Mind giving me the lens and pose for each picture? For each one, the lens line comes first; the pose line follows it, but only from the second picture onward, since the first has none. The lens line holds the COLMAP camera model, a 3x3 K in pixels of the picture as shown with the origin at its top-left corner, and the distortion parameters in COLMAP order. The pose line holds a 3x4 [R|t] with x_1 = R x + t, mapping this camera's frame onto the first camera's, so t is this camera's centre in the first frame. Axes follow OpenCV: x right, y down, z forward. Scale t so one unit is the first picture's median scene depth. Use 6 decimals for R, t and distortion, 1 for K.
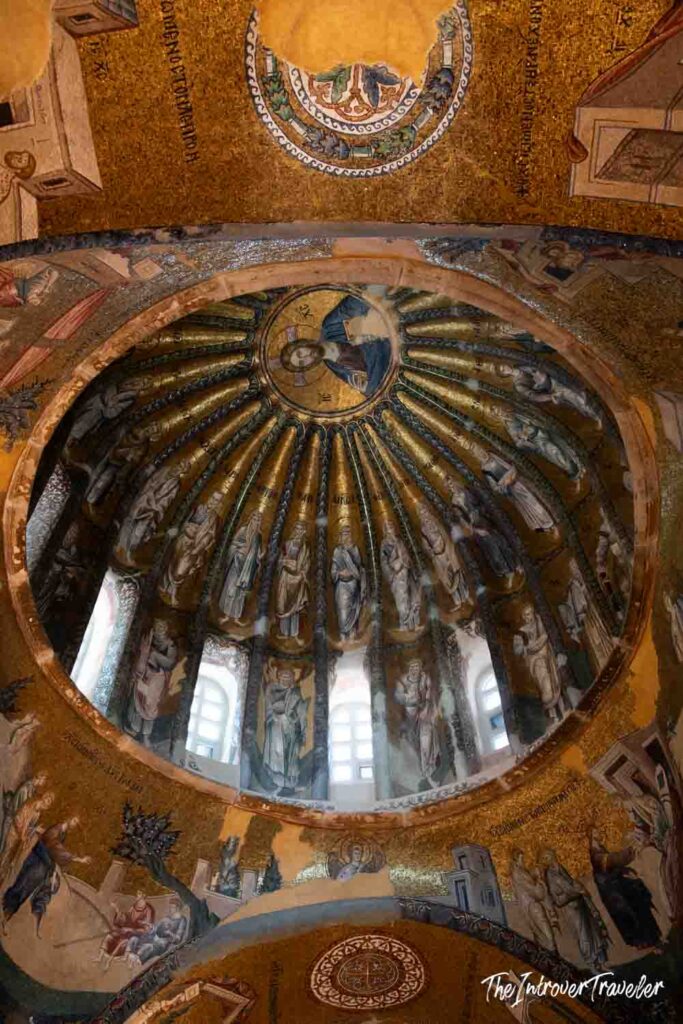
lens RADIAL K [[1090.9, 0, 341.5], [0, 1090.9, 512.0], [0, 0, 1]] dist [-0.053475, 0.000975]
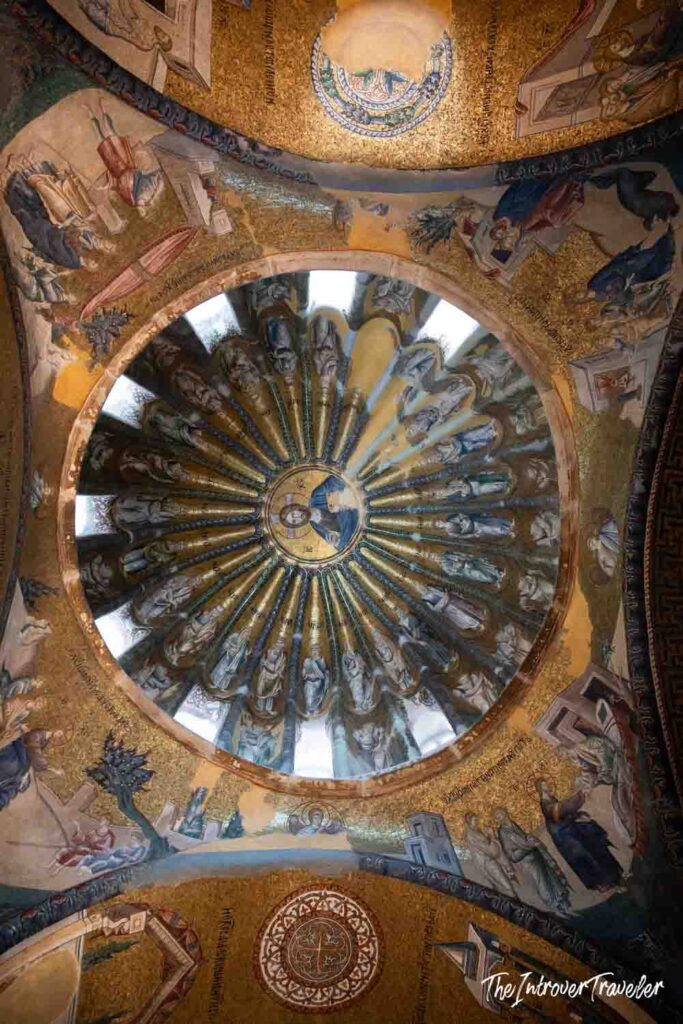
lens RADIAL K [[720.1, 0, 328.6], [0, 720.1, 510.2], [0, 0, 1]] dist [0.003322, -0.038049]
pose [[0.995926, 0.088229, 0.018649, -0.014319], [-0.066736, 0.860183, -0.505599, 0.414211], [-0.060650, 0.502295, 0.862567, 0.250425]]
